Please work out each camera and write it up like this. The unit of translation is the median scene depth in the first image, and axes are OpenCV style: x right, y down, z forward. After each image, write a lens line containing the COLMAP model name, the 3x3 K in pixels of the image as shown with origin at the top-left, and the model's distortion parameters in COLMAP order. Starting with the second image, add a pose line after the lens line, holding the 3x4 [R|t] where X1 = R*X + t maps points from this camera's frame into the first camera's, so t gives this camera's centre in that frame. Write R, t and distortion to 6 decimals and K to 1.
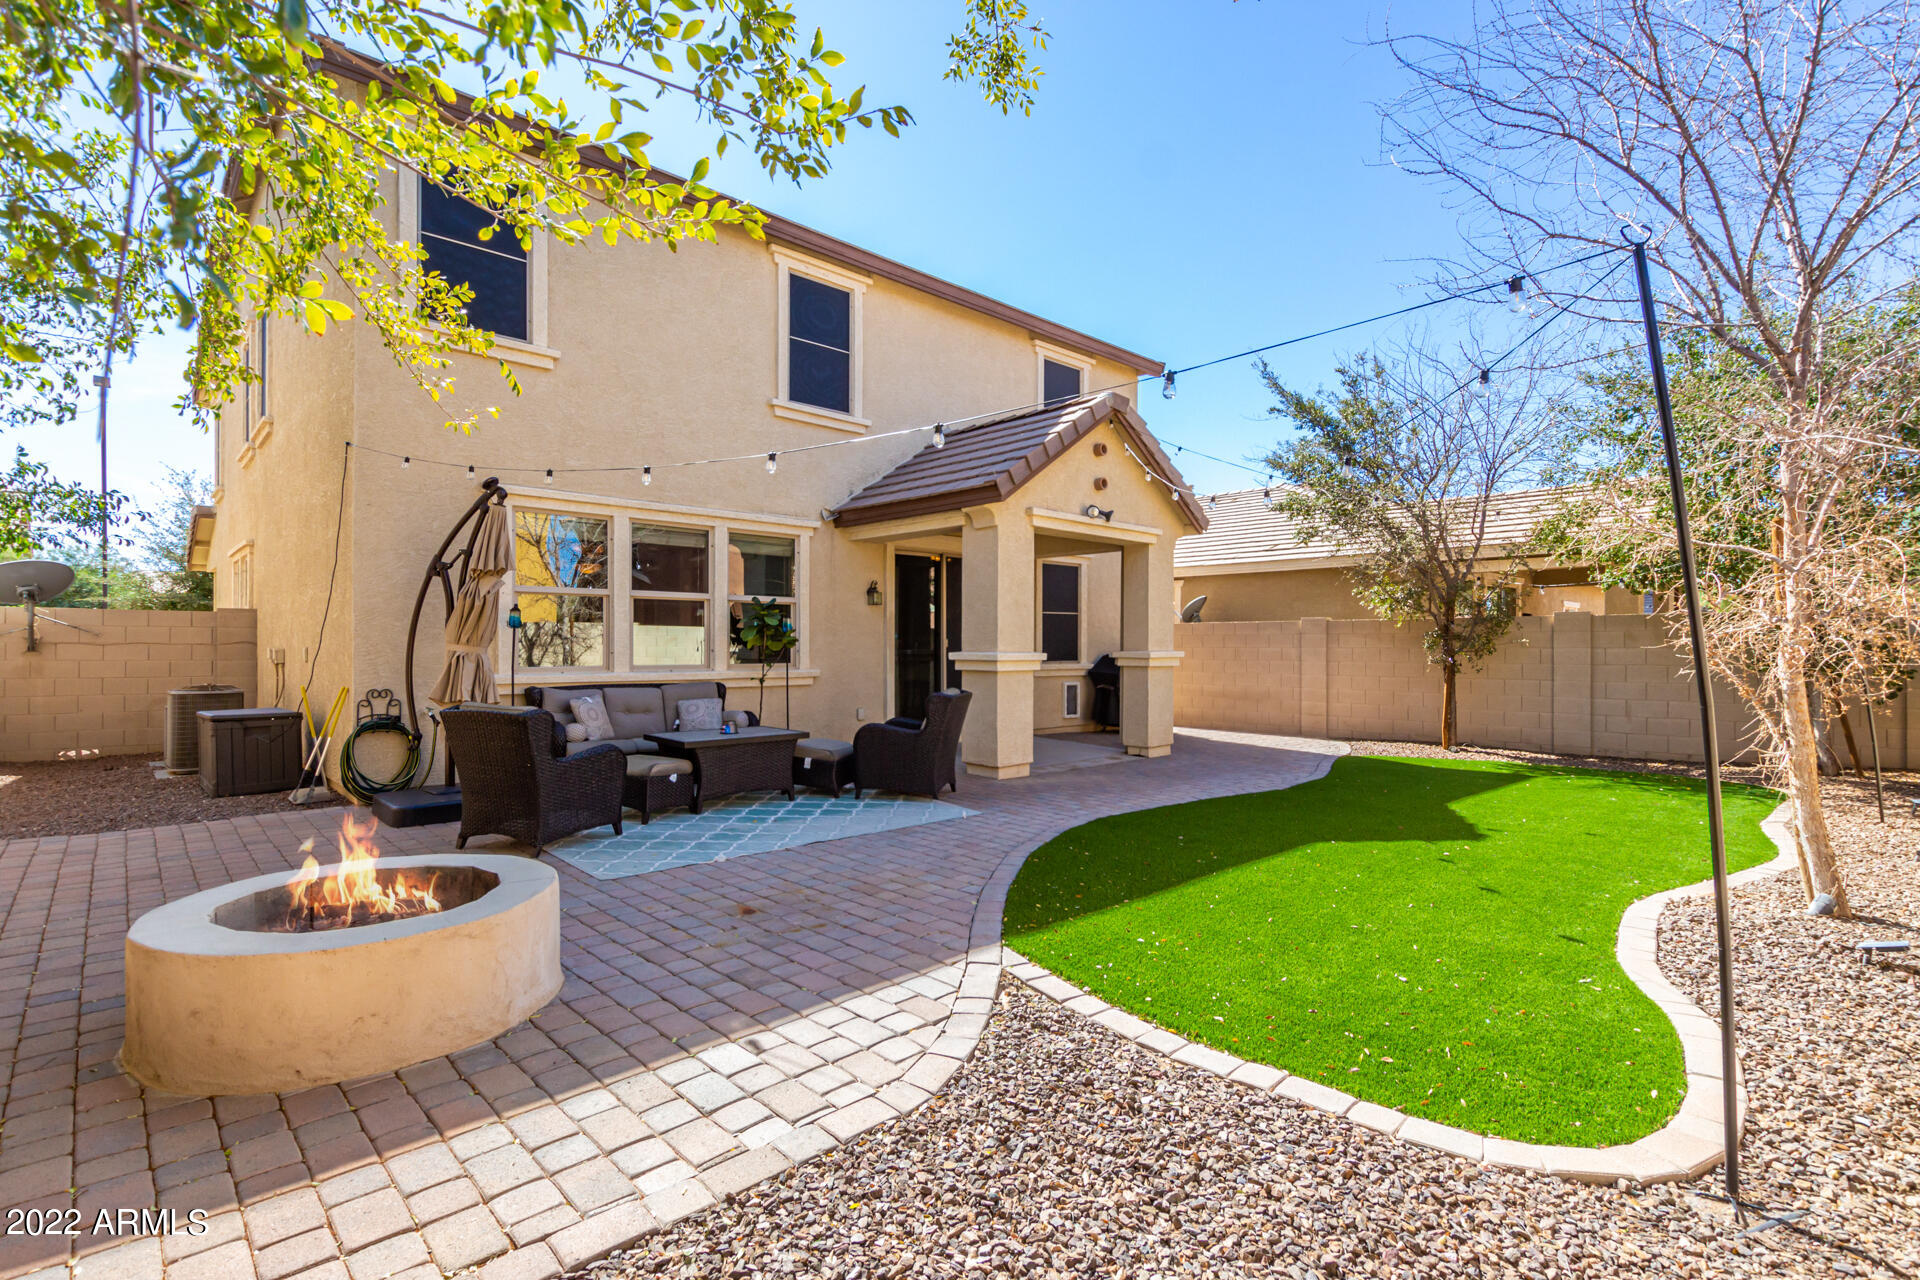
lens RADIAL K [[875.4, 0, 960.0], [0, 875.4, 640.0], [0, 0, 1]] dist [0.009554, -0.000090]
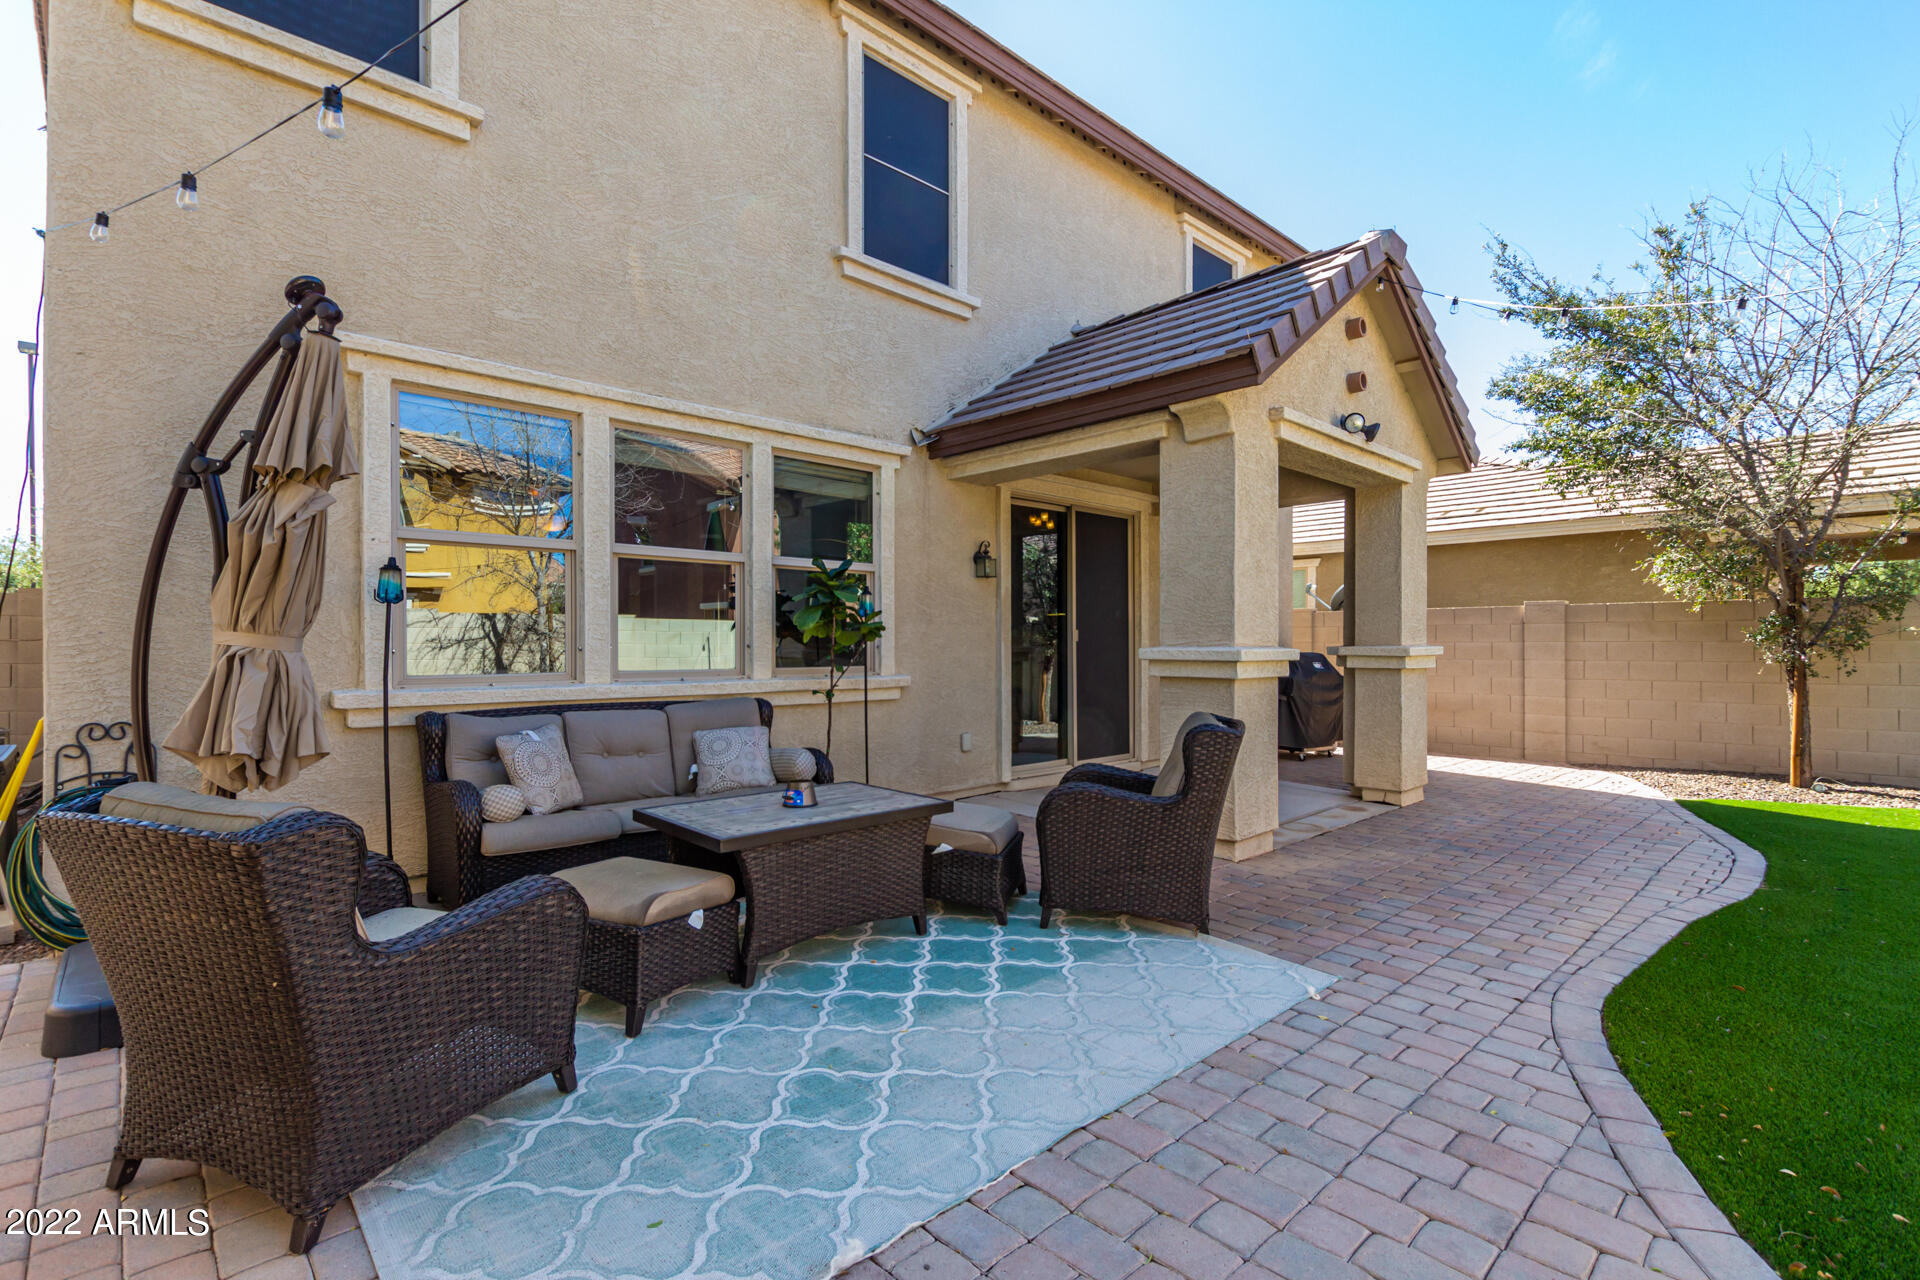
lens RADIAL K [[923.0, 0, 984.9], [0, 923.0, 645.4], [0, 0, 1]] dist [0.001231, -0.001254]
pose [[0.999963, -0.002411, 0.008260, -0.112107], [0.002344, 0.999964, 0.008100, 0.006260], [-0.008279, -0.008080, 0.999933, 0.322433]]
